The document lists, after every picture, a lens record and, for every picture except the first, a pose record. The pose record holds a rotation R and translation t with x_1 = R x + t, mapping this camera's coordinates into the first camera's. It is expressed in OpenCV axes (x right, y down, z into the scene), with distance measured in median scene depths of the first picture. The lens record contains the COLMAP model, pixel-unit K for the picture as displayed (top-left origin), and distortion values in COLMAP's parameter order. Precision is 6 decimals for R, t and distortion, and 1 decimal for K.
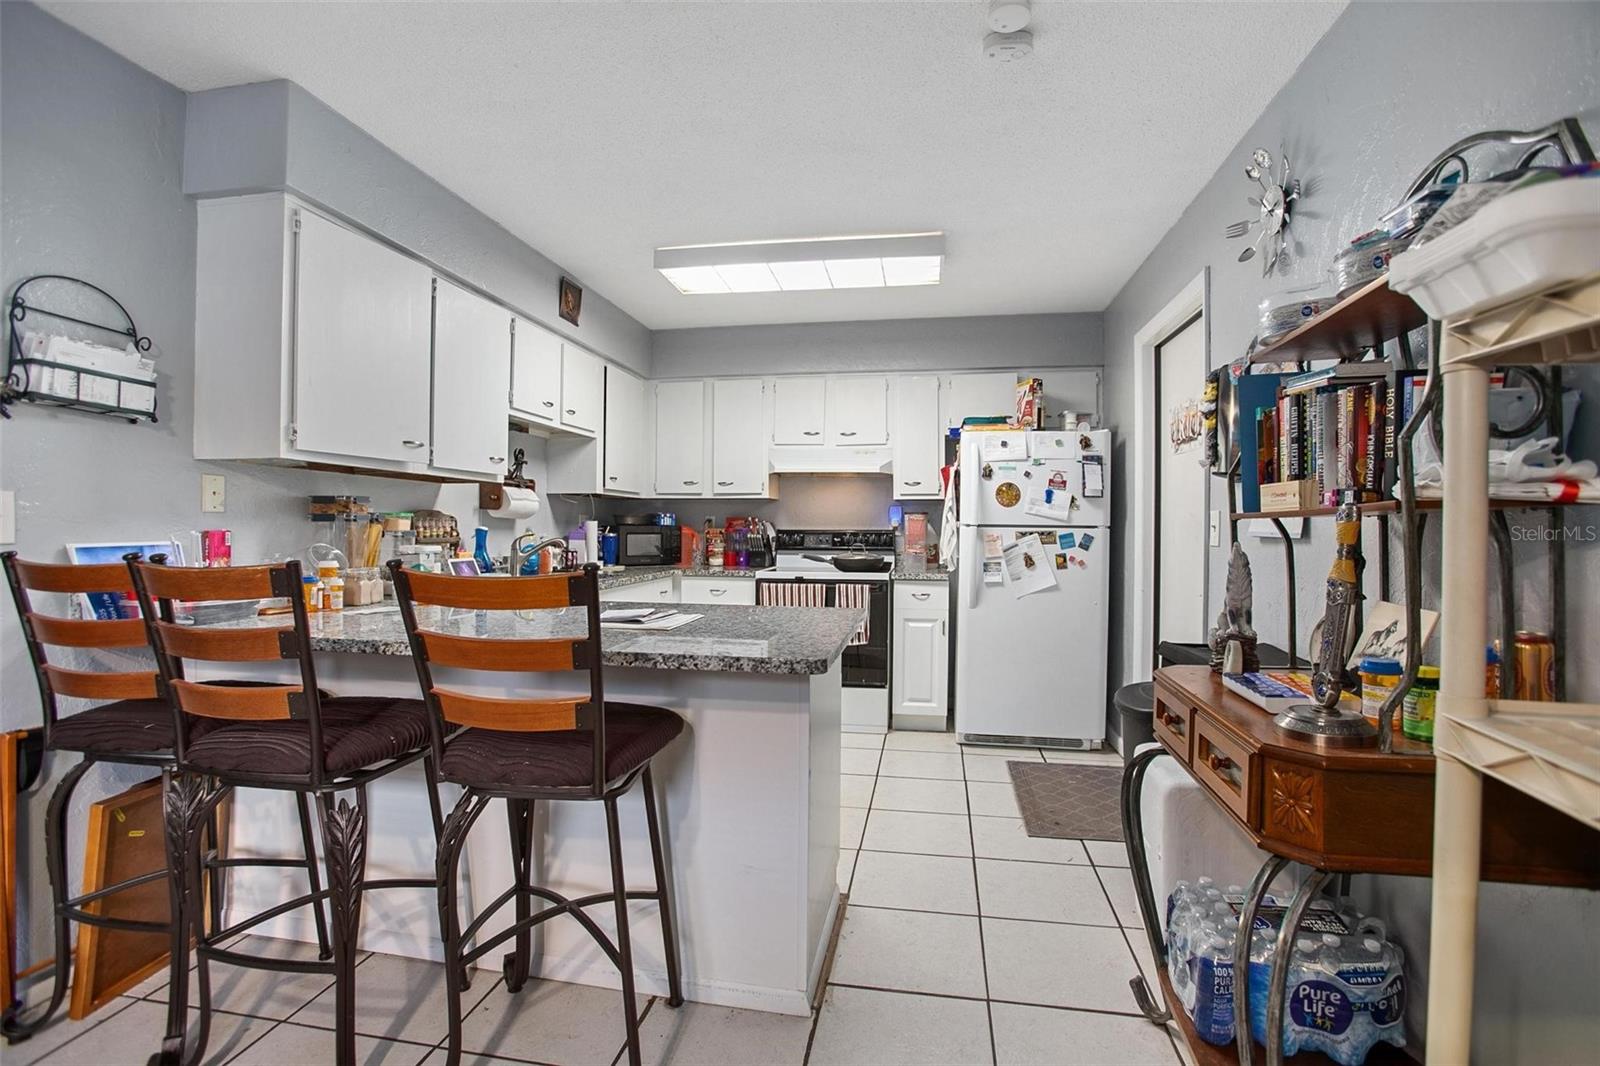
lens RADIAL K [[735.6, 0, 805.2], [0, 735.6, 528.1], [0, 0, 1]] dist [-0.012892, 0.001270]
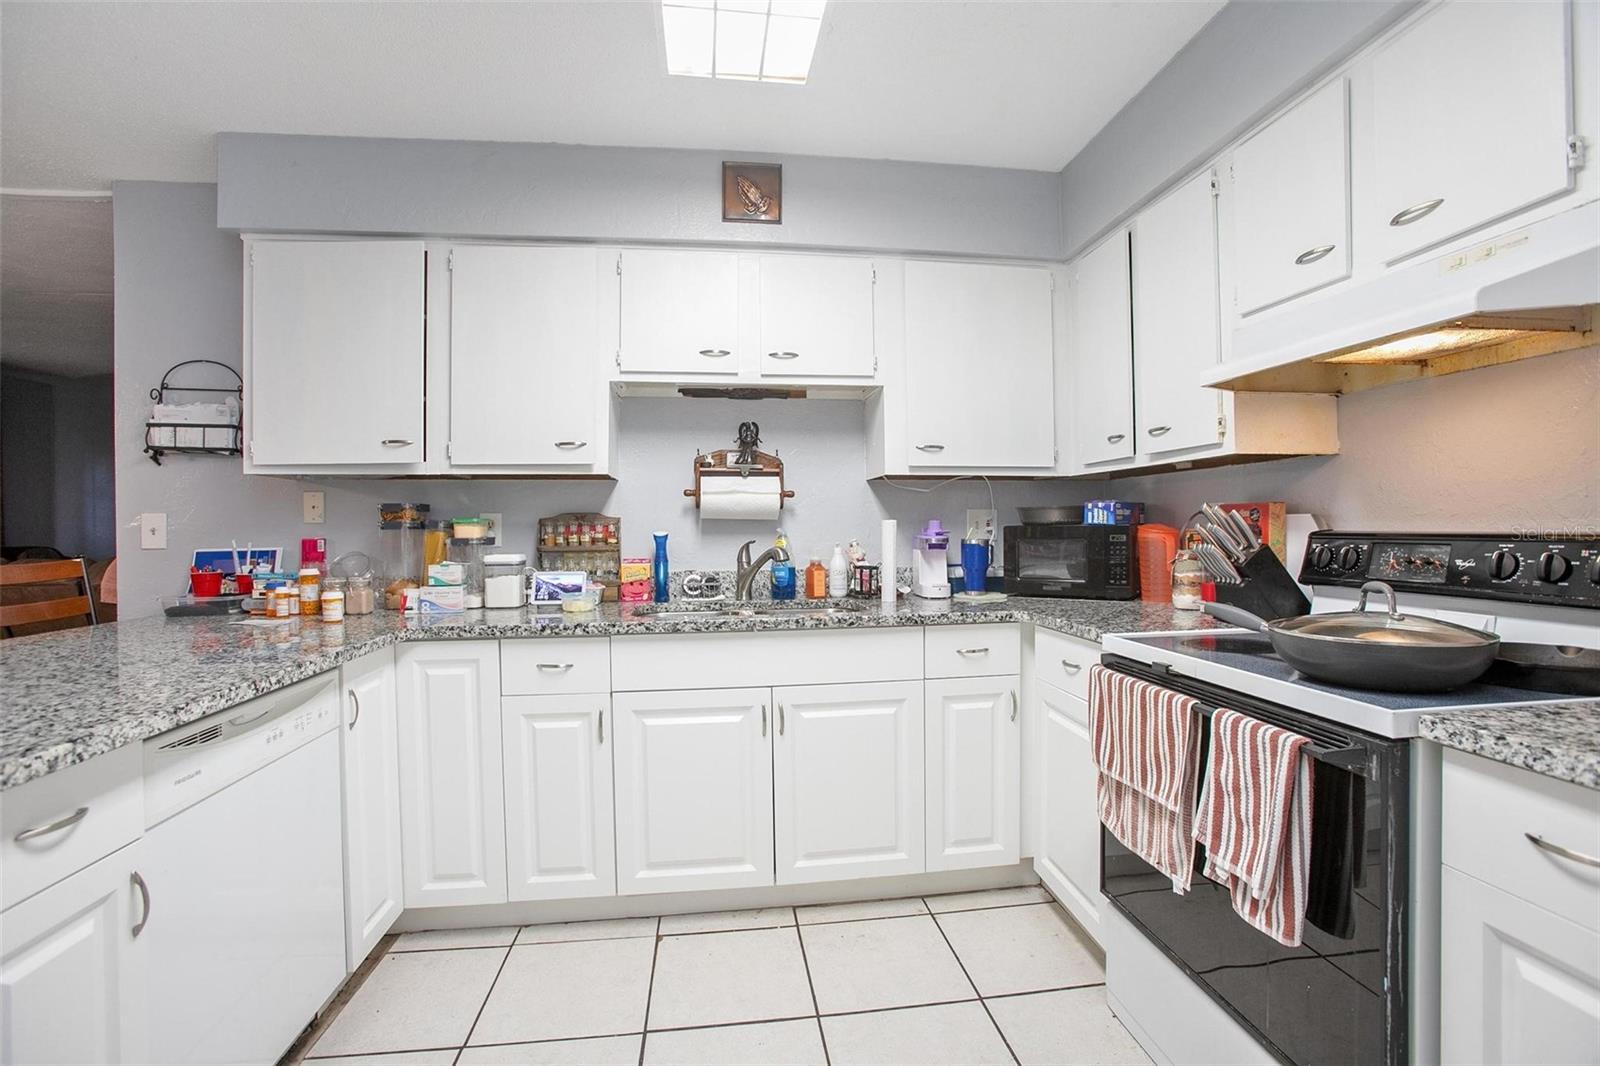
lens RADIAL K [[735.6, 0, 799.6], [0, 735.6, 530.7], [0, 0, 1]] dist [-0.012892, 0.001270]
pose [[0.284314, -0.002940, -0.958727, 0.482465], [0.010755, 0.999942, 0.000123, -0.001541], [0.958671, -0.010346, 0.284330, 1.235461]]
